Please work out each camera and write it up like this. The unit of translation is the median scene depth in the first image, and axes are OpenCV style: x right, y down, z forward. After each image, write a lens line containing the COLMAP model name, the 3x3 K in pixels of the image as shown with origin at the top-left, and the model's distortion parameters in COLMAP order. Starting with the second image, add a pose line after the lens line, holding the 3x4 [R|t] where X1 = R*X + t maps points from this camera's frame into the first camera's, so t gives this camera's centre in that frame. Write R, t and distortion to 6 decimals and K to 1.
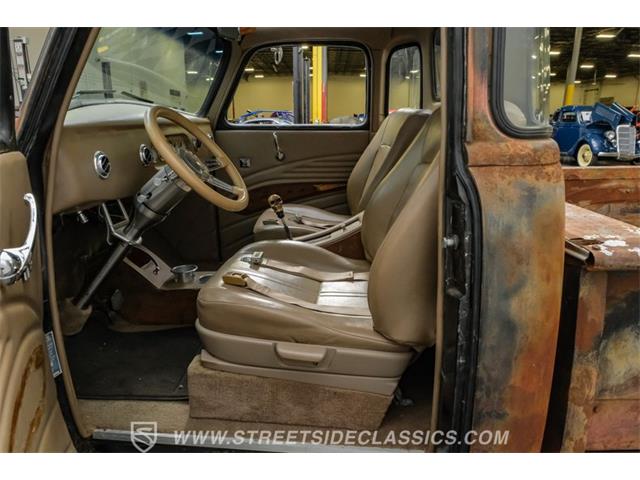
lens RADIAL K [[439.4, 0, 313.4], [0, 439.4, 241.3], [0, 0, 1]] dist [-0.002703, 0.006747]
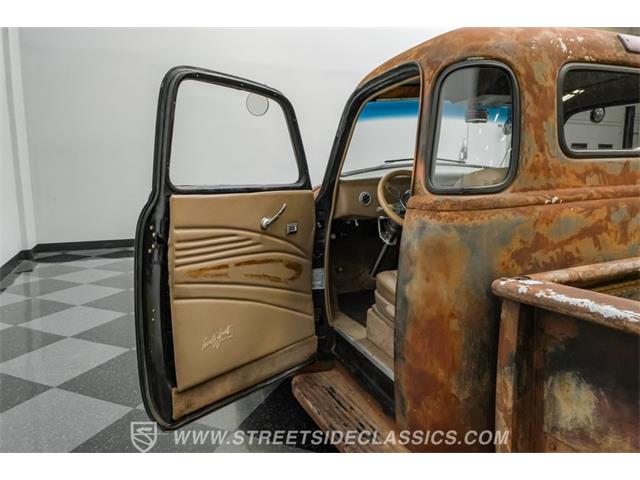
lens RADIAL K [[439.4, 0, 316.4], [0, 439.4, 237.3], [0, 0, 1]] dist [-0.002703, 0.006747]
pose [[0.443346, 0.135623, -0.886031, 1.244156], [-0.230408, 0.972515, 0.033570, -0.018632], [0.866231, 0.189265, 0.462409, -0.094156]]
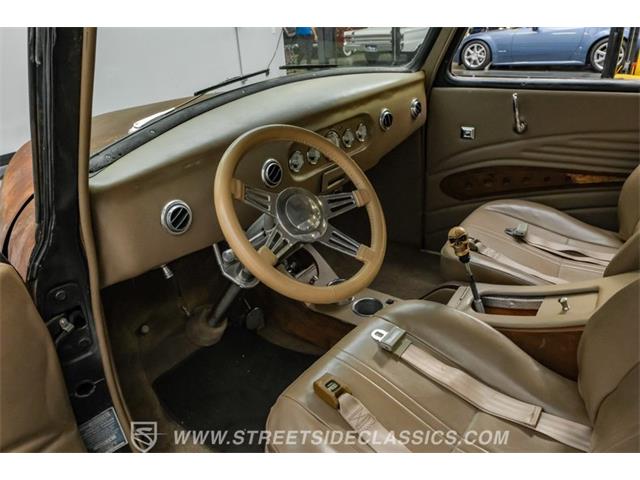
lens RADIAL K [[439.4, 0, 318.6], [0, 439.4, 234.3], [0, 0, 1]] dist [-0.002703, 0.006747]
pose [[0.820633, 0.208743, -0.531966, 0.140090], [-0.091859, 0.966977, 0.237735, -0.355148], [0.564025, -0.146227, 0.812708, 0.513754]]
